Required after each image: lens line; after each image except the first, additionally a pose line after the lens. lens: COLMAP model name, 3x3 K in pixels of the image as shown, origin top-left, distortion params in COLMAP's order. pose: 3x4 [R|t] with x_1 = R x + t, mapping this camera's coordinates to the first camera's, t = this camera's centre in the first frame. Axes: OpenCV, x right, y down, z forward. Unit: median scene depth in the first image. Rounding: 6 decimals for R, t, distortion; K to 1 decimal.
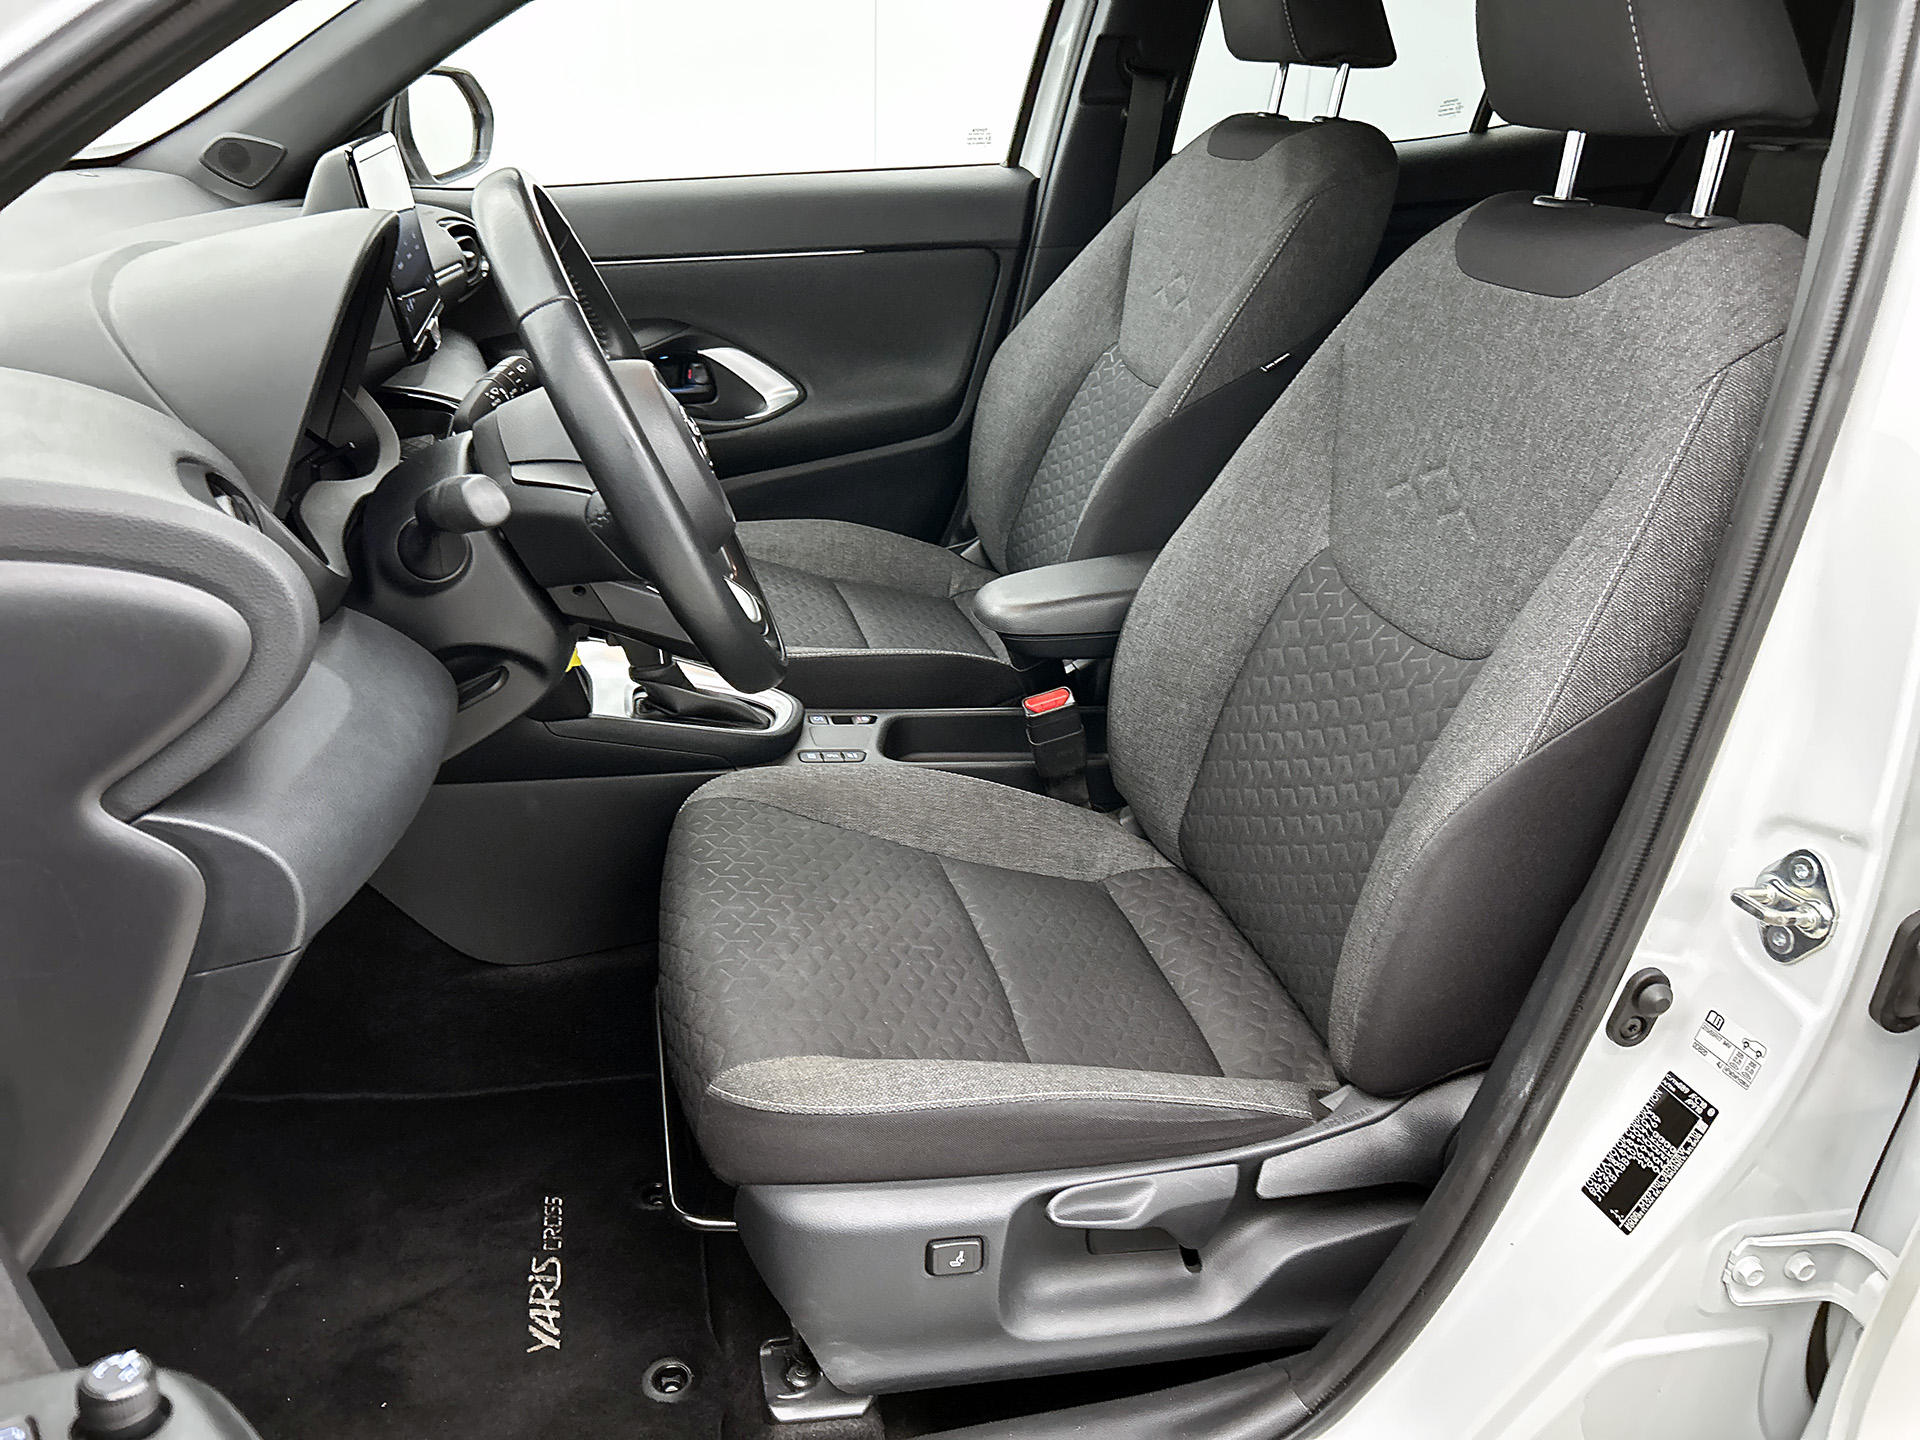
lens RADIAL K [[1430.1, 0, 982.9], [0, 1430.1, 756.3], [0, 0, 1]] dist [0.029406, -0.067856]
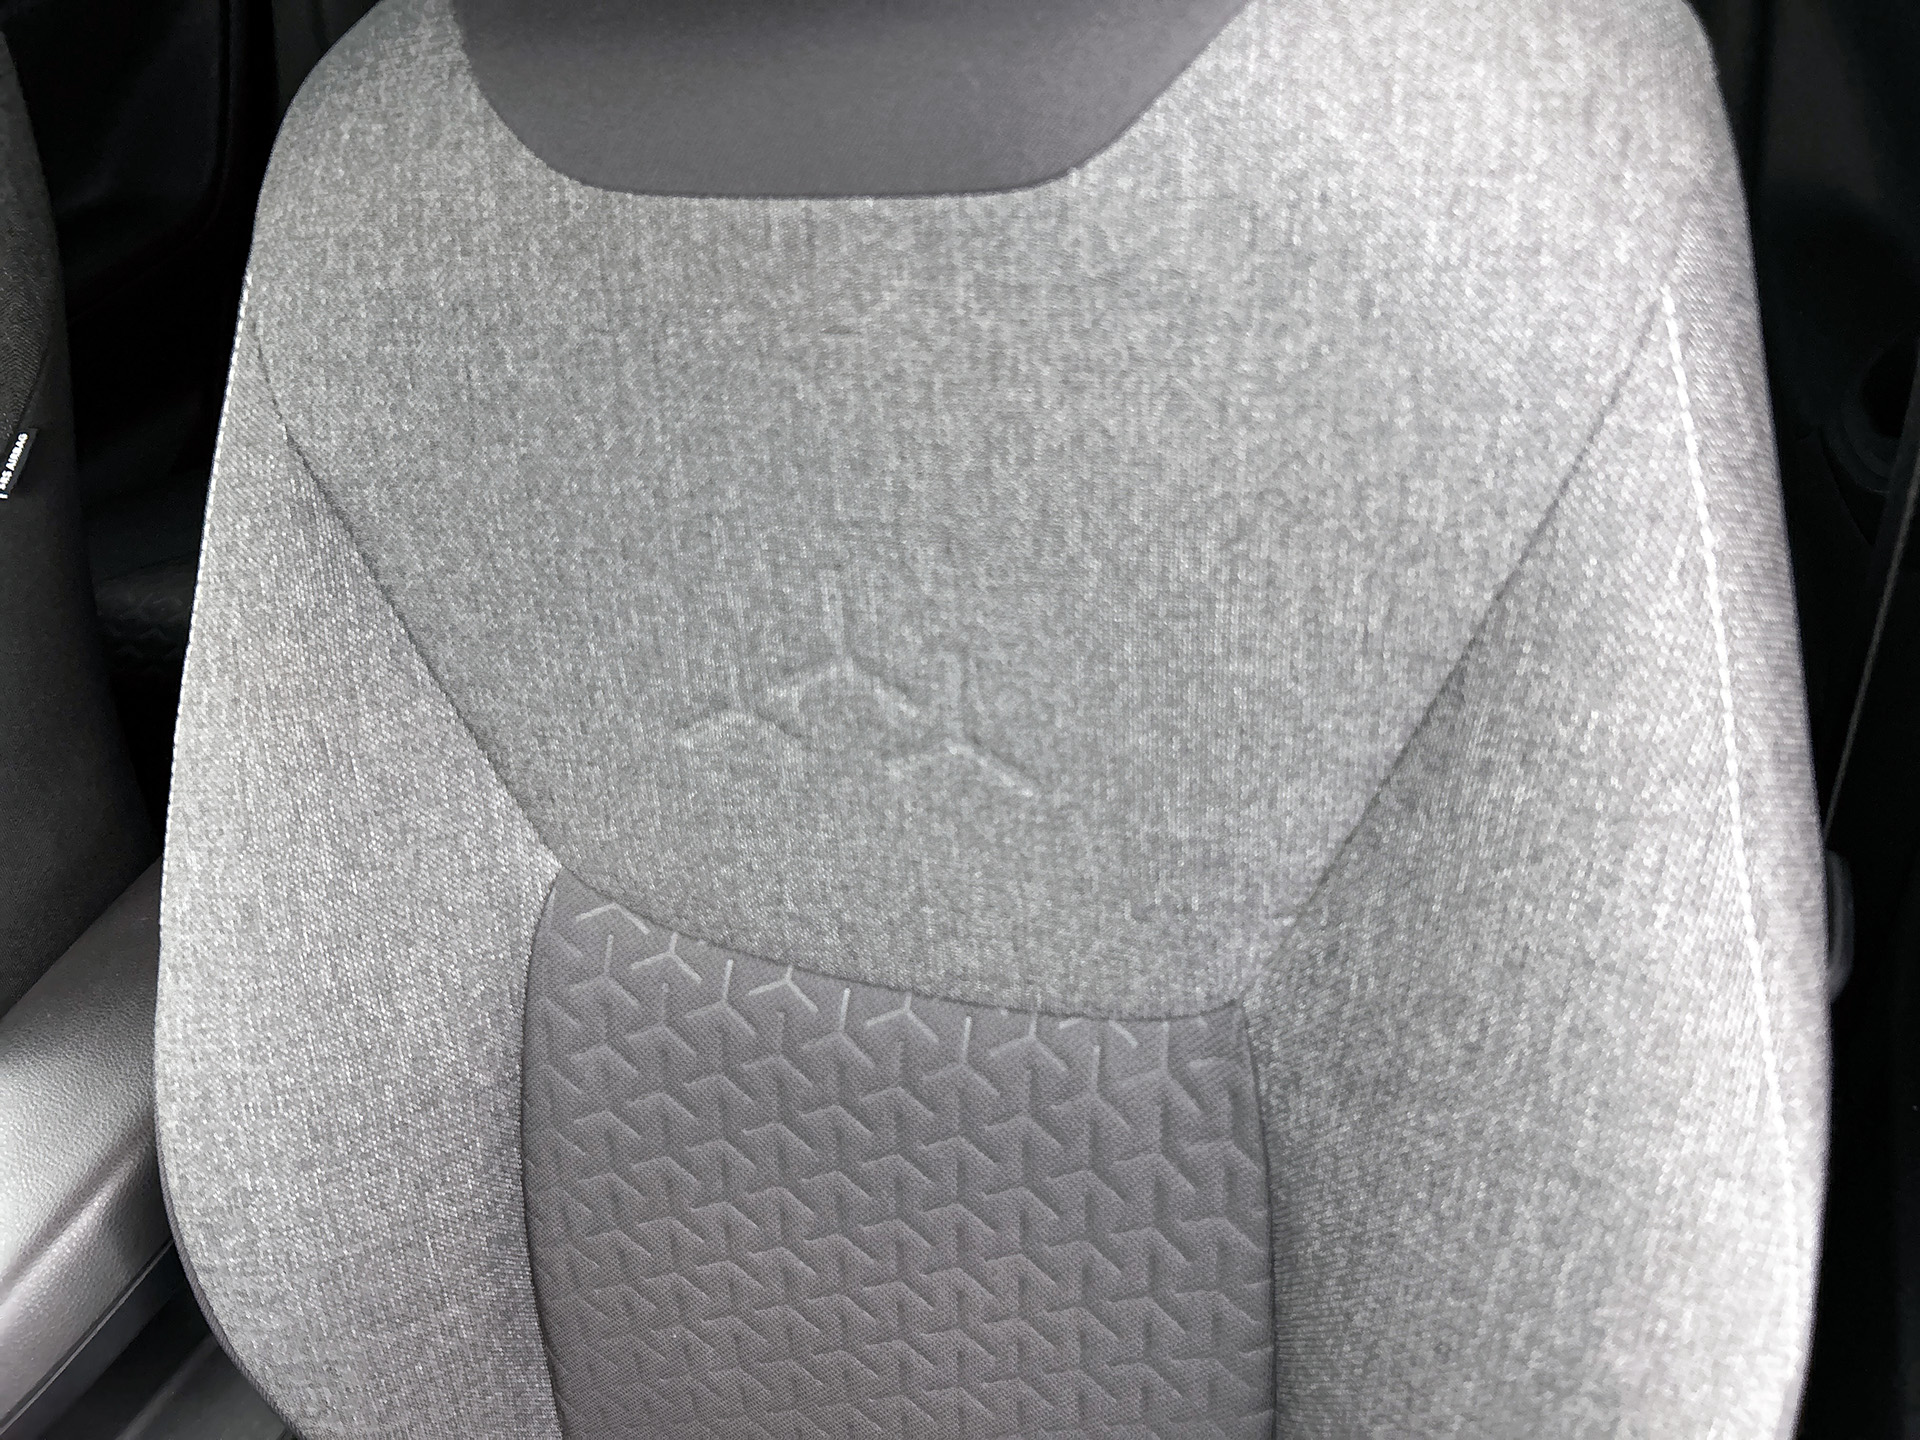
lens RADIAL K [[1430.1, 0, 982.9], [0, 1430.1, 756.3], [0, 0, 1]] dist [0.029406, -0.067856]
pose [[0.564217, -0.588353, 0.579224, 0.089521], [0.465841, 0.806077, 0.365010, -0.296449], [-0.681654, 0.063882, 0.728881, 0.649440]]
